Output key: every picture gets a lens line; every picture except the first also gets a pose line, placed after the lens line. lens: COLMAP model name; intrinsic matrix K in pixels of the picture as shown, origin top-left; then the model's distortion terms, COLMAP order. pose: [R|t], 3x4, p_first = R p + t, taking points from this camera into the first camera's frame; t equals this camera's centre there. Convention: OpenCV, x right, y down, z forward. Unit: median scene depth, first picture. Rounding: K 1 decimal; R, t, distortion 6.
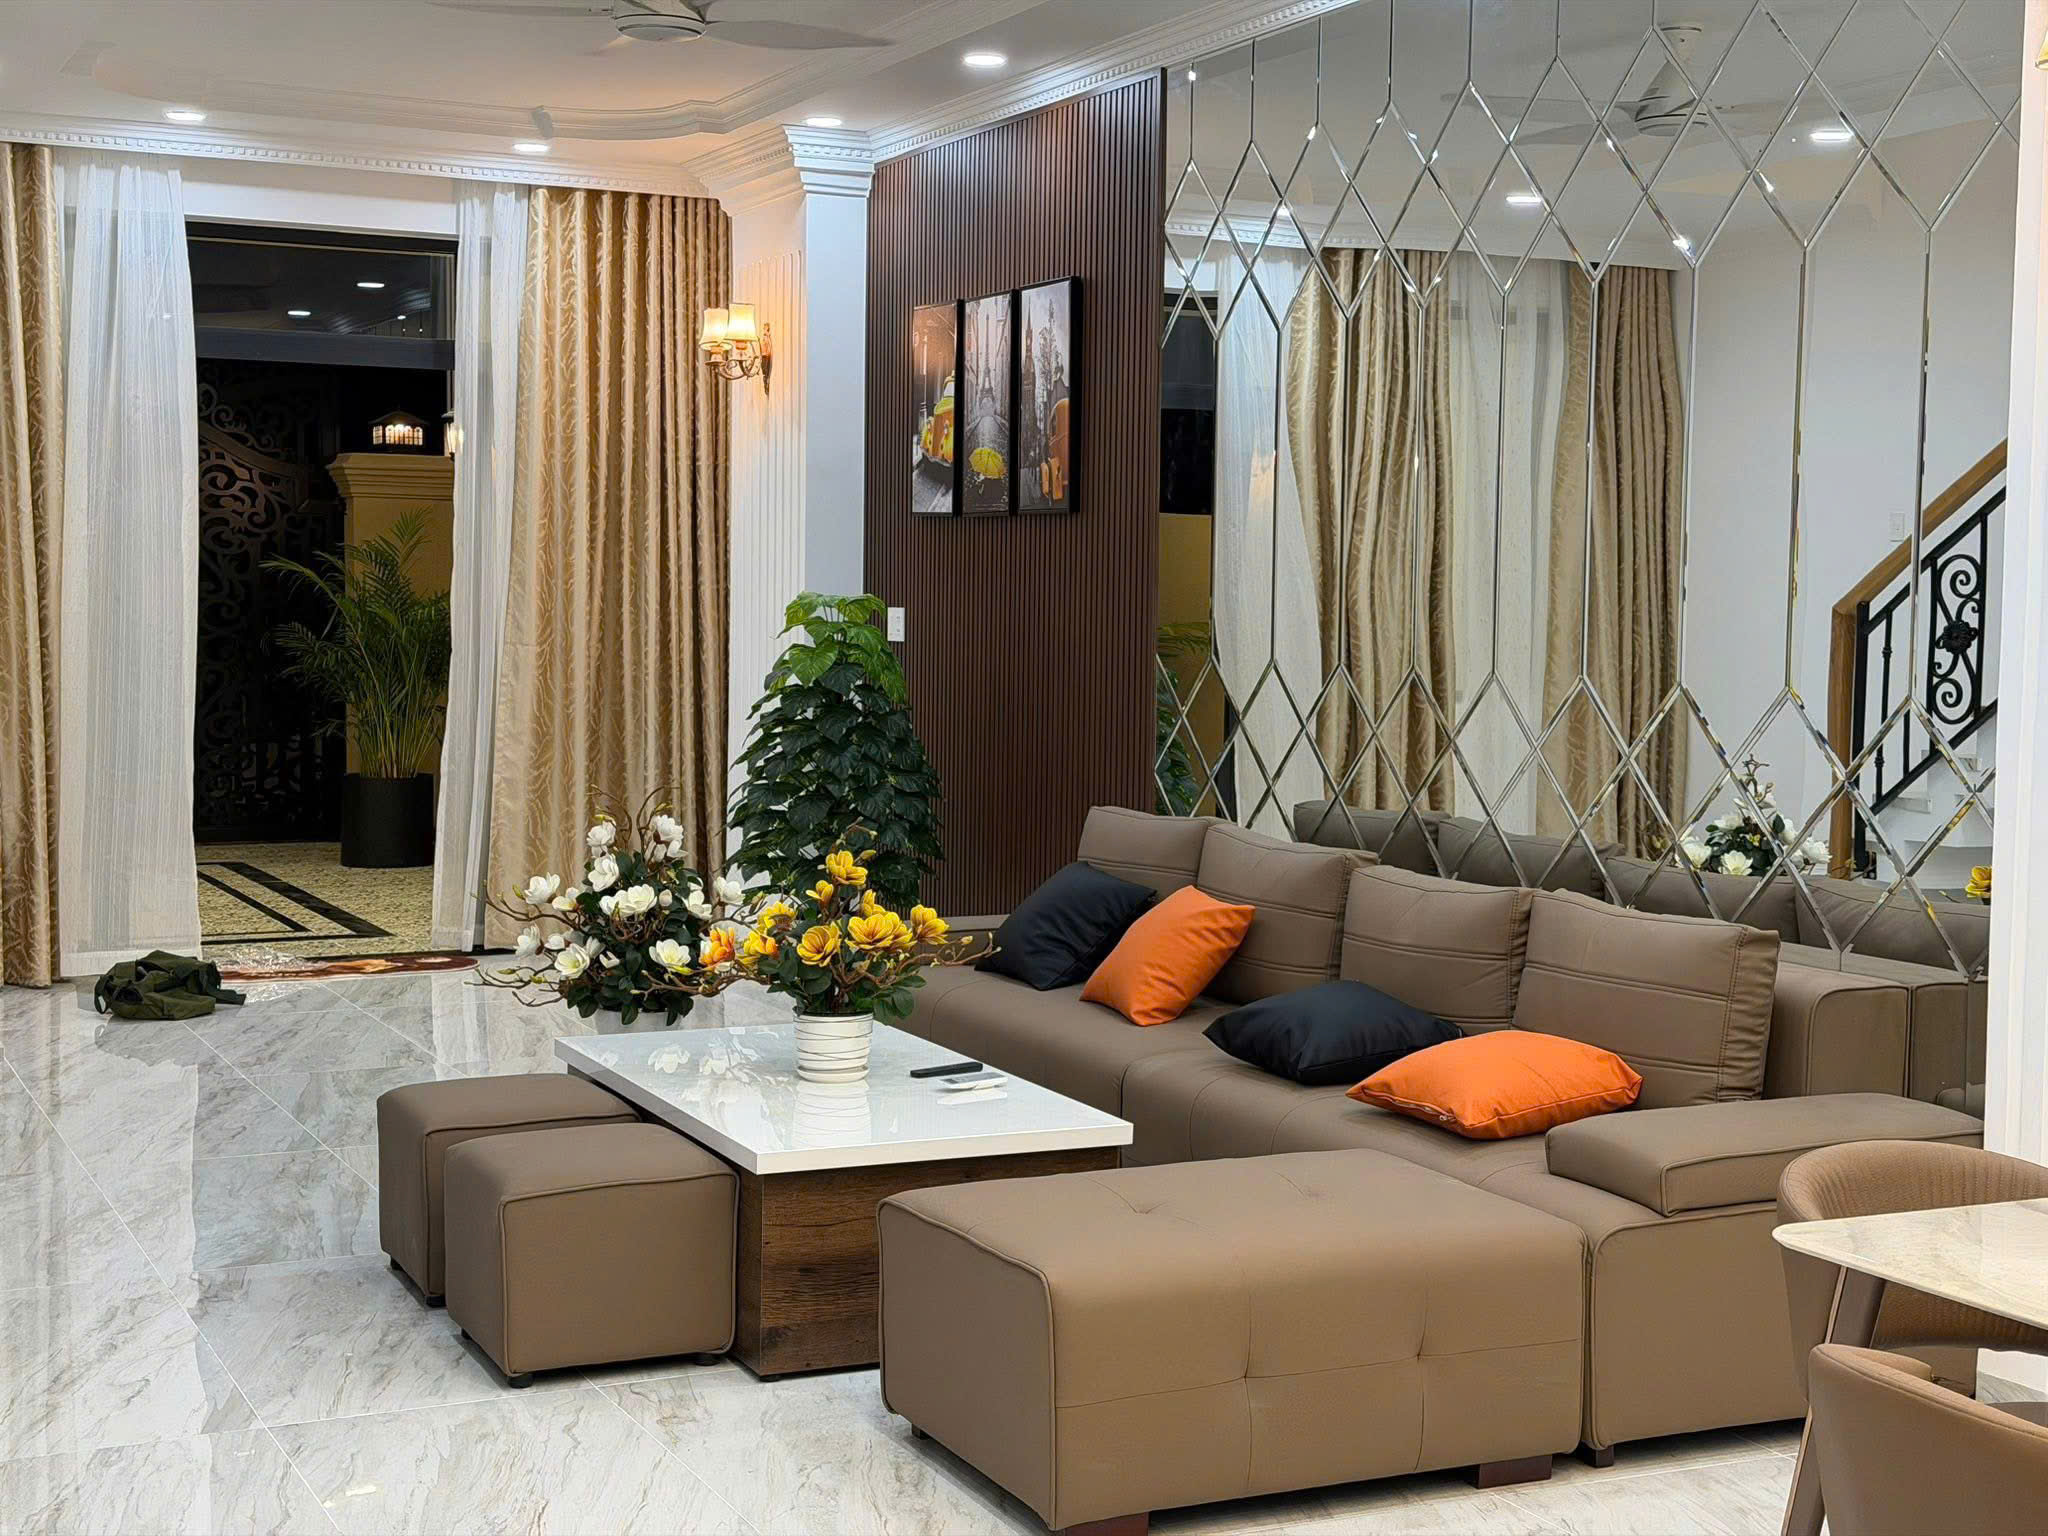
lens RADIAL K [[2849.0, 0, 1059.2], [0, 2849.0, 780.5], [0, 0, 1]] dist [0.104083, 0.000000]
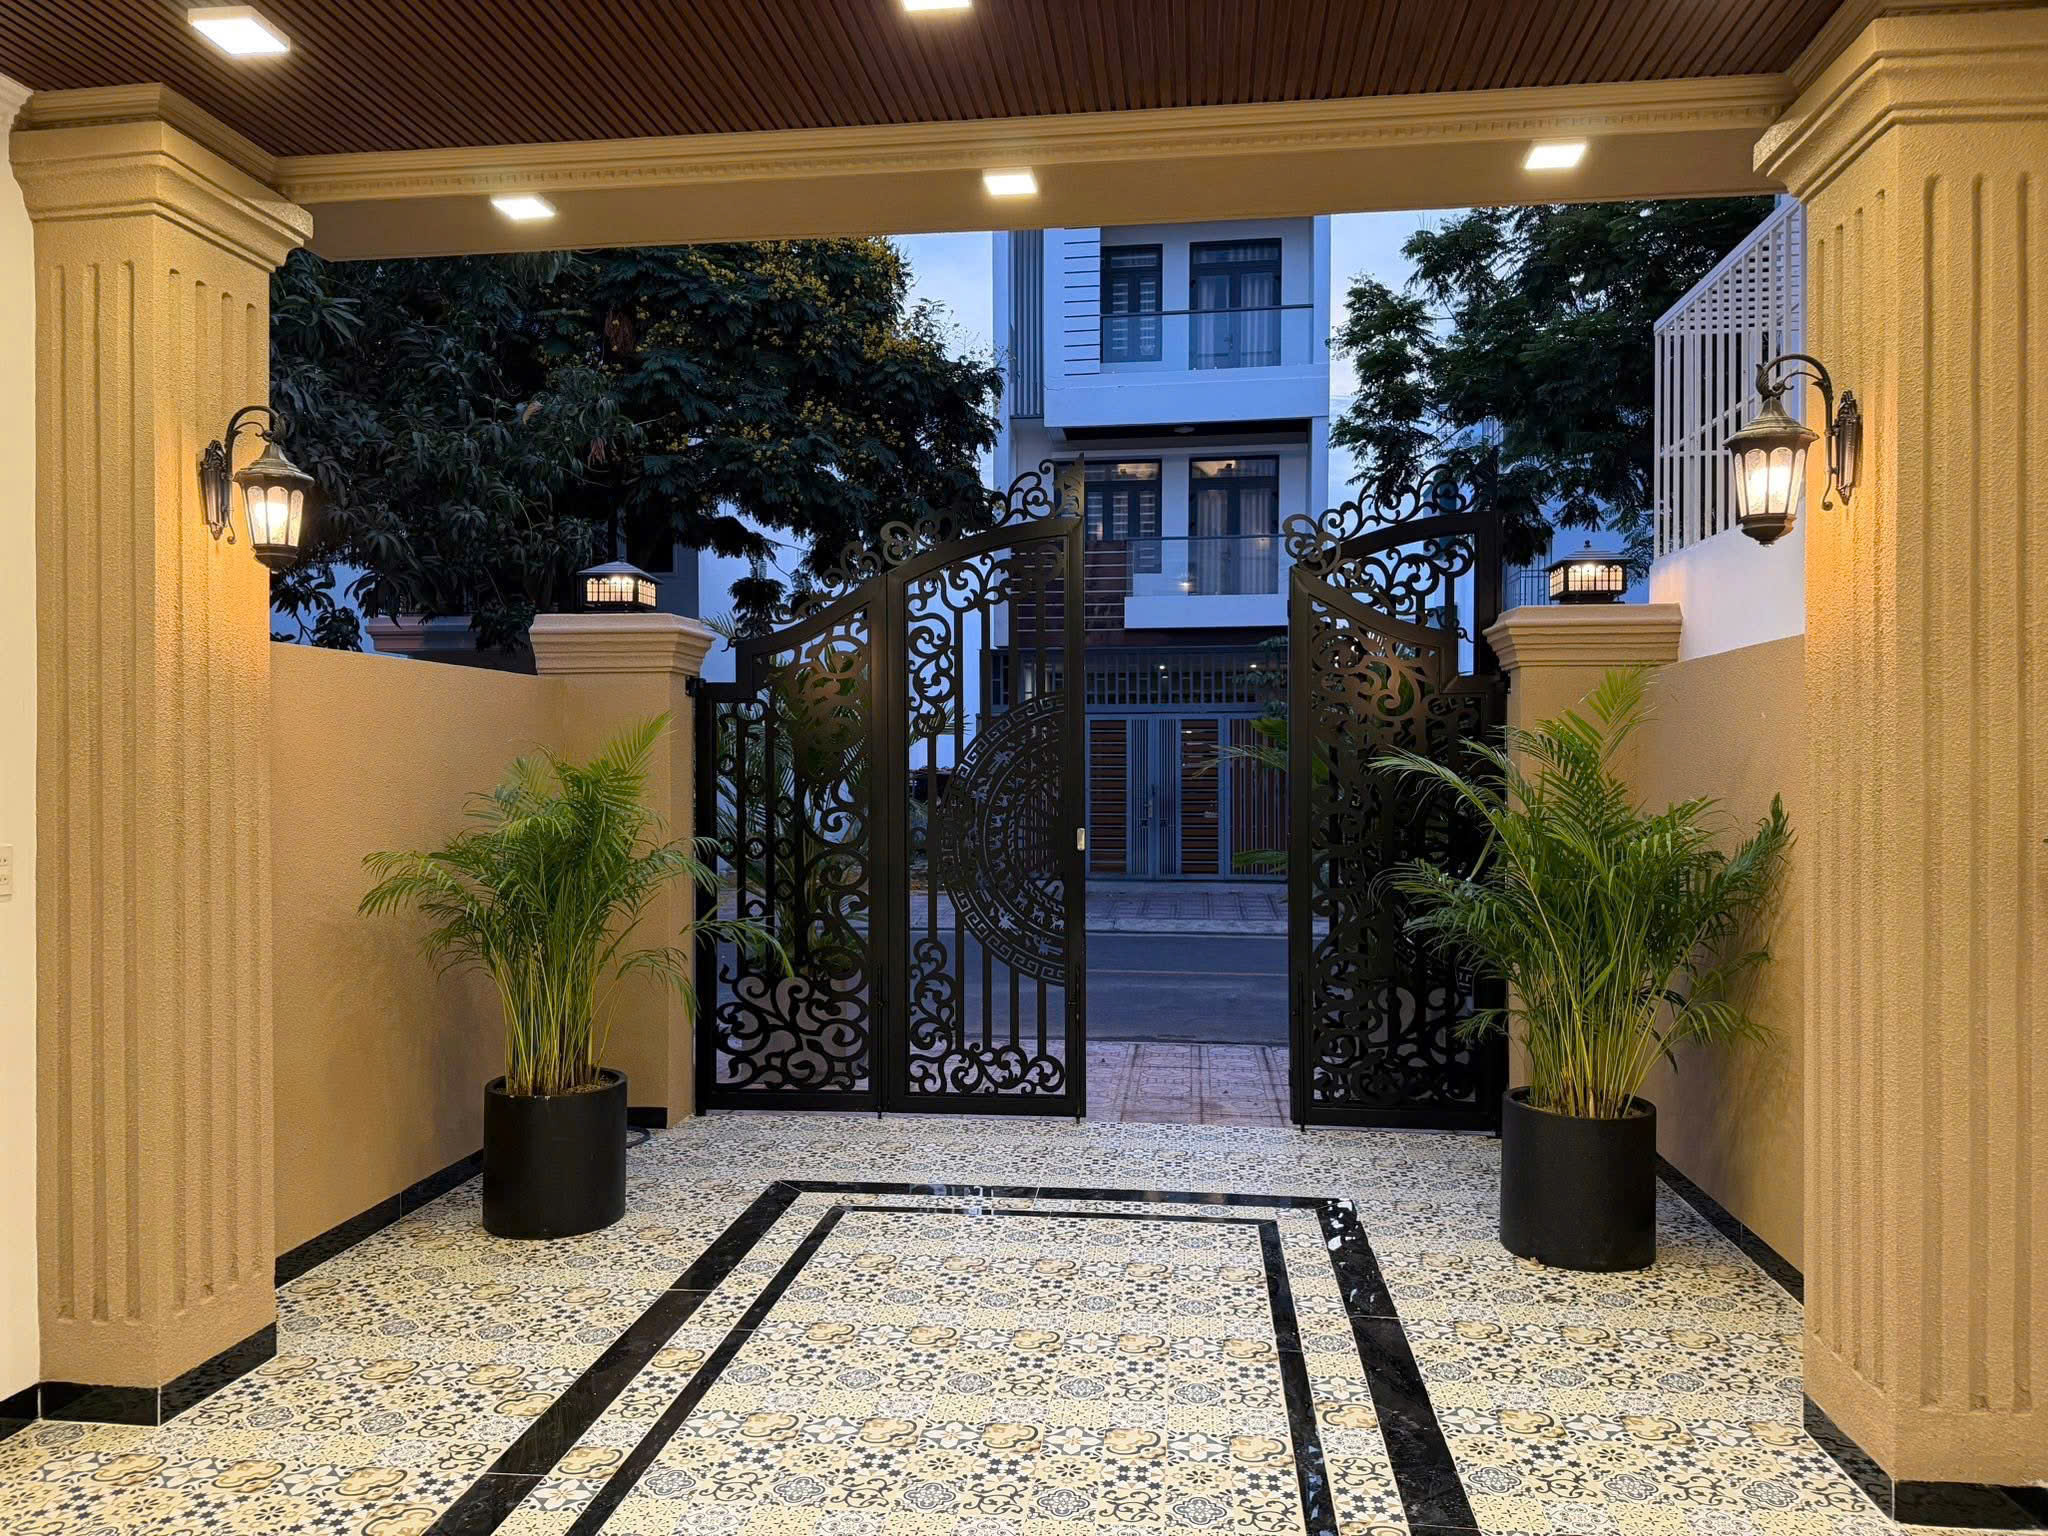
lens RADIAL K [[1432.8, 0, 1015.7], [0, 1432.8, 772.9], [0, 0, 1]] dist [0.070282, -0.084682]
pose [[0.841050, -0.011471, -0.540835, -0.166652], [-0.026012, 0.997761, -0.061613, -0.049644], [0.540331, 0.065888, 0.838869, 0.668990]]
